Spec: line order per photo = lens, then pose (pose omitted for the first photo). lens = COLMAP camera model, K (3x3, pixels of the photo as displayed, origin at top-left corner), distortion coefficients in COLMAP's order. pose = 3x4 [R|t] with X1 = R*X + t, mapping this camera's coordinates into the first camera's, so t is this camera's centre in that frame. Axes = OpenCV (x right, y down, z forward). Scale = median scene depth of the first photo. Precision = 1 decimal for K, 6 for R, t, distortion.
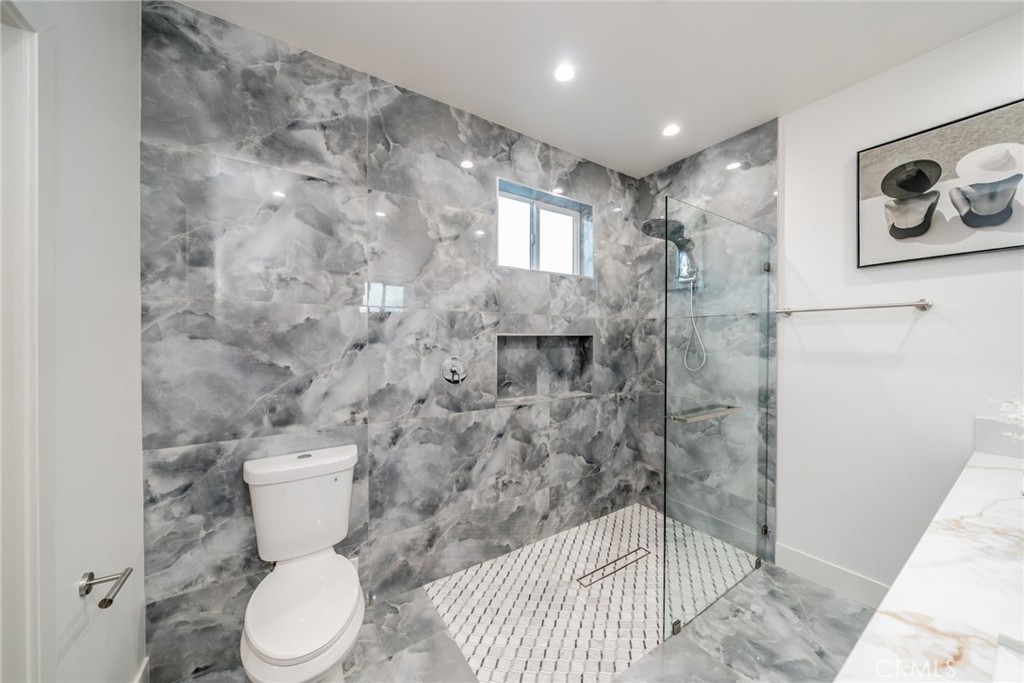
lens RADIAL K [[352.2, 0, 494.9], [0, 352.2, 342.5], [0, 0, 1]] dist [-0.011067, 0.000436]
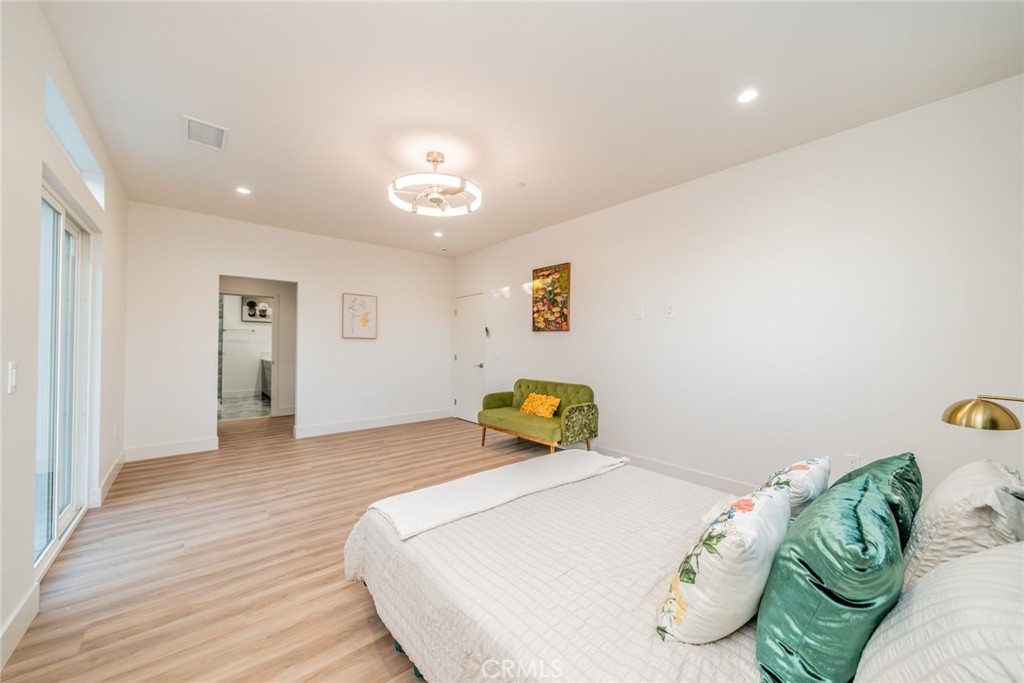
lens RADIAL K [[376.9, 0, 508.9], [0, 376.9, 342.5], [0, 0, 1]] dist [-0.005548, -0.000371]
pose [[-0.121132, 0.010185, 0.992584, -3.516192], [0.002506, 0.999947, -0.009955, 0.099265], [-0.992633, 0.001281, -0.121151, -1.533809]]
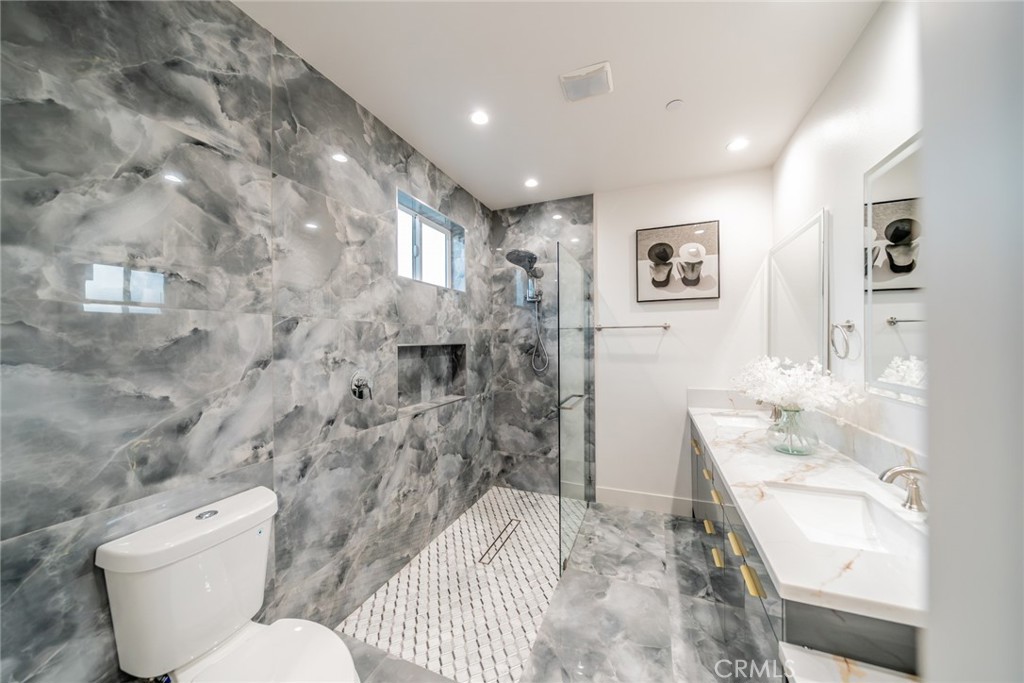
lens RADIAL K [[352.2, 0, 509.1], [0, 352.2, 342.1], [0, 0, 1]] dist [-0.011067, 0.000436]
pose [[0.816297, -0.007498, 0.577583, -0.329477], [0.013213, 0.999897, -0.005693, -0.022687], [-0.577481, 0.012279, 0.816312, 0.011281]]
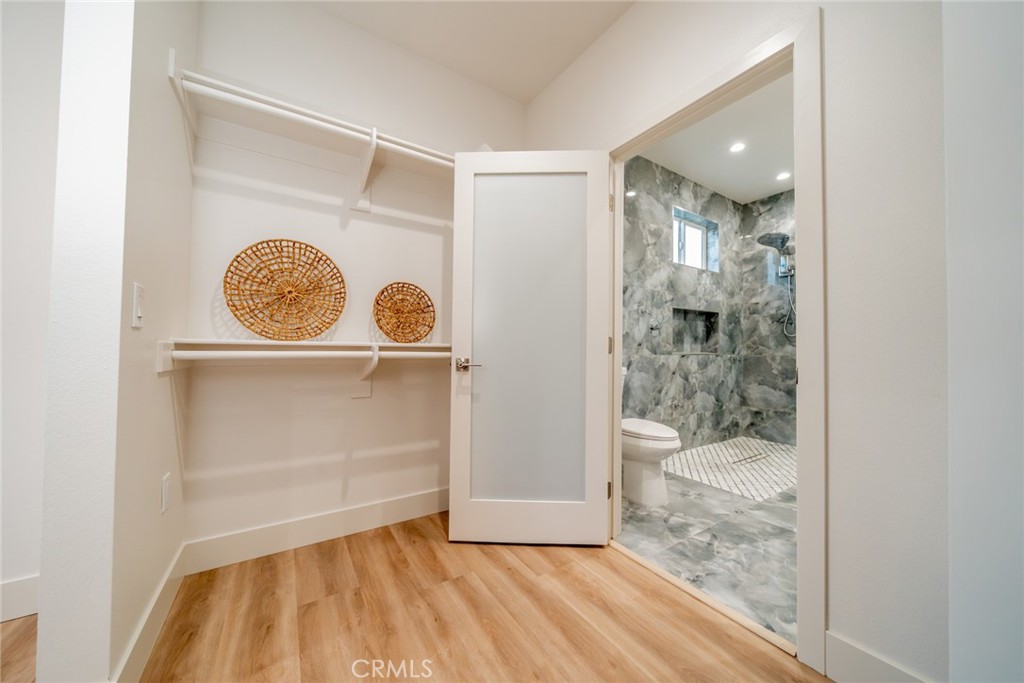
lens RADIAL K [[352.2, 0, 506.8], [0, 352.2, 338.4], [0, 0, 1]] dist [-0.011067, 0.000436]
pose [[0.999921, 0.012454, -0.001716, -0.757928], [-0.012496, 0.999542, -0.027572, 0.176355], [0.001372, 0.027591, 0.999618, -0.560628]]
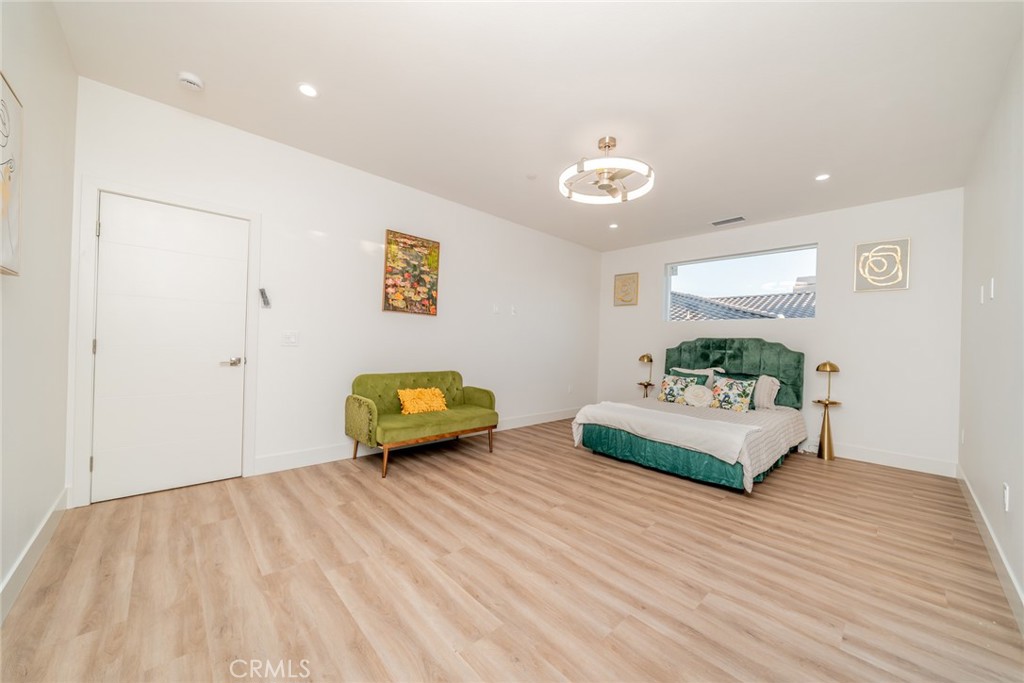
lens RADIAL K [[376.9, 0, 511.2], [0, 376.9, 342.1], [0, 0, 1]] dist [-0.005548, -0.000371]
pose [[-0.981942, -0.026071, -0.187377, -1.524987], [-0.027657, 0.999600, 0.005855, 0.129510], [0.187149, 0.010931, -0.982271, -0.138281]]
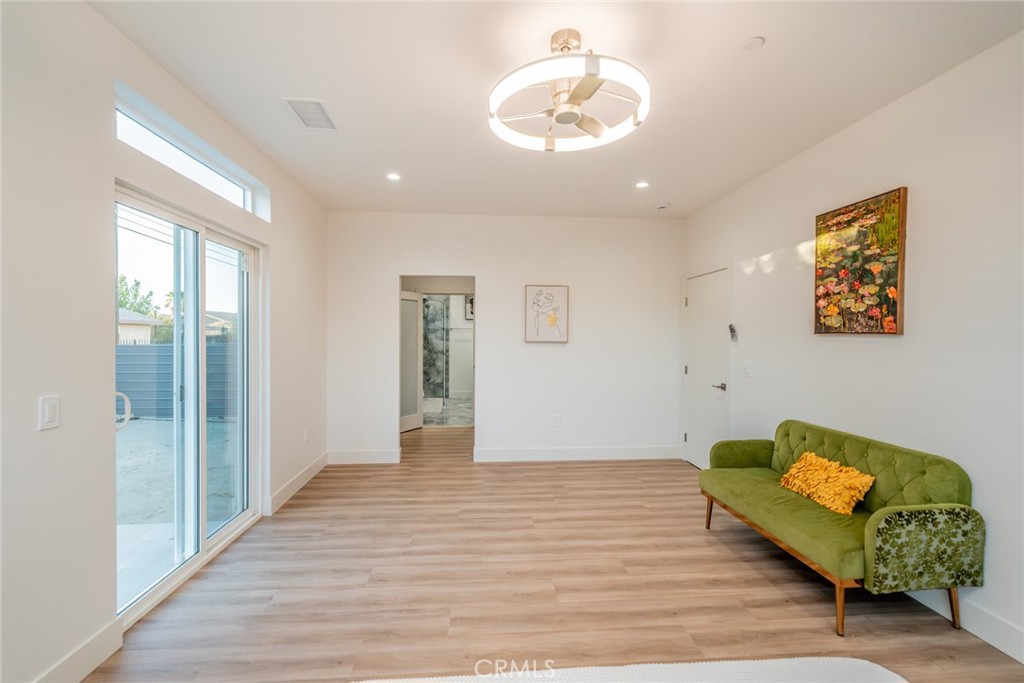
lens RADIAL K [[447.0, 0, 504.3], [0, 447.0, 343.2], [0, 0, 1]] dist [-0.000994, -0.000014]
pose [[0.487469, -0.008397, 0.873100, -2.996003], [0.001300, 0.999960, 0.008892, 0.026003], [-0.873140, -0.003200, 0.487460, -1.782332]]
